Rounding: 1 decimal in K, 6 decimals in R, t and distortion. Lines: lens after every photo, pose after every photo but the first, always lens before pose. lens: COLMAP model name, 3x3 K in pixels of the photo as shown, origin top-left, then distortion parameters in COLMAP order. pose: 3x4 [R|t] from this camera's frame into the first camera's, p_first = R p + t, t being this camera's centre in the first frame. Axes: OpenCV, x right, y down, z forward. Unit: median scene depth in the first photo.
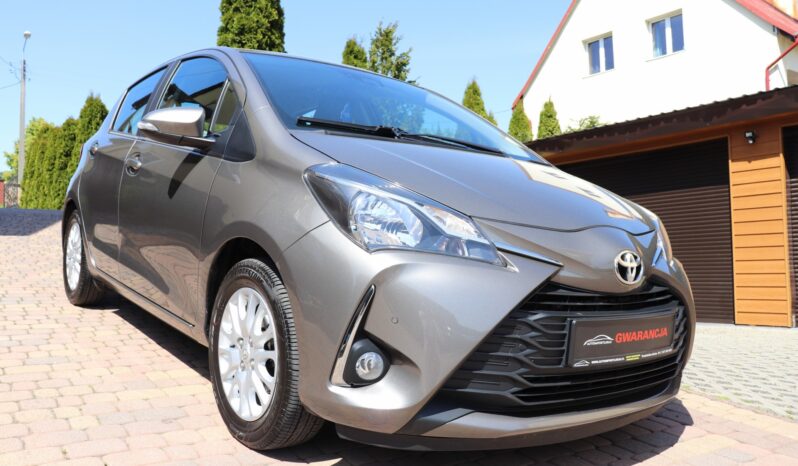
lens RADIAL K [[679.1, 0, 399.0], [0, 679.1, 233.0], [0, 0, 1]] dist [-0.145114, 0.158600]
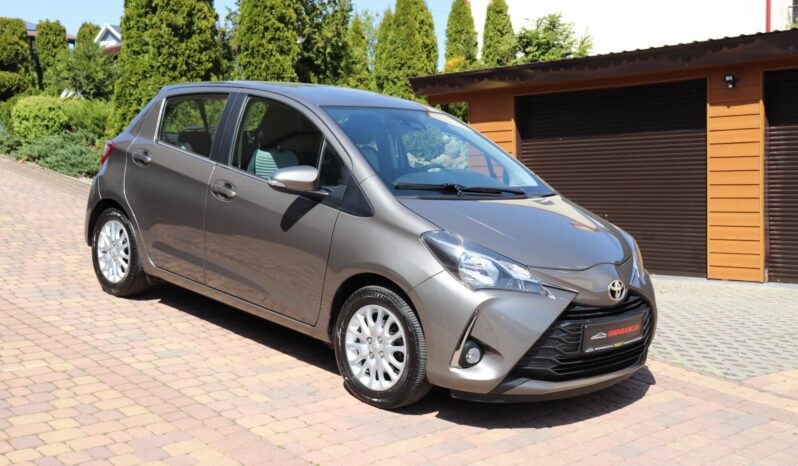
lens RADIAL K [[926.3, 0, 399.0], [0, 926.3, 233.0], [0, 0, 1]] dist [0.031138, 0.027956]
pose [[0.991189, -0.015197, 0.131578, -0.396712], [0.000722, 0.994001, 0.109368, -0.277861], [-0.132451, -0.108310, 0.985254, -0.951524]]
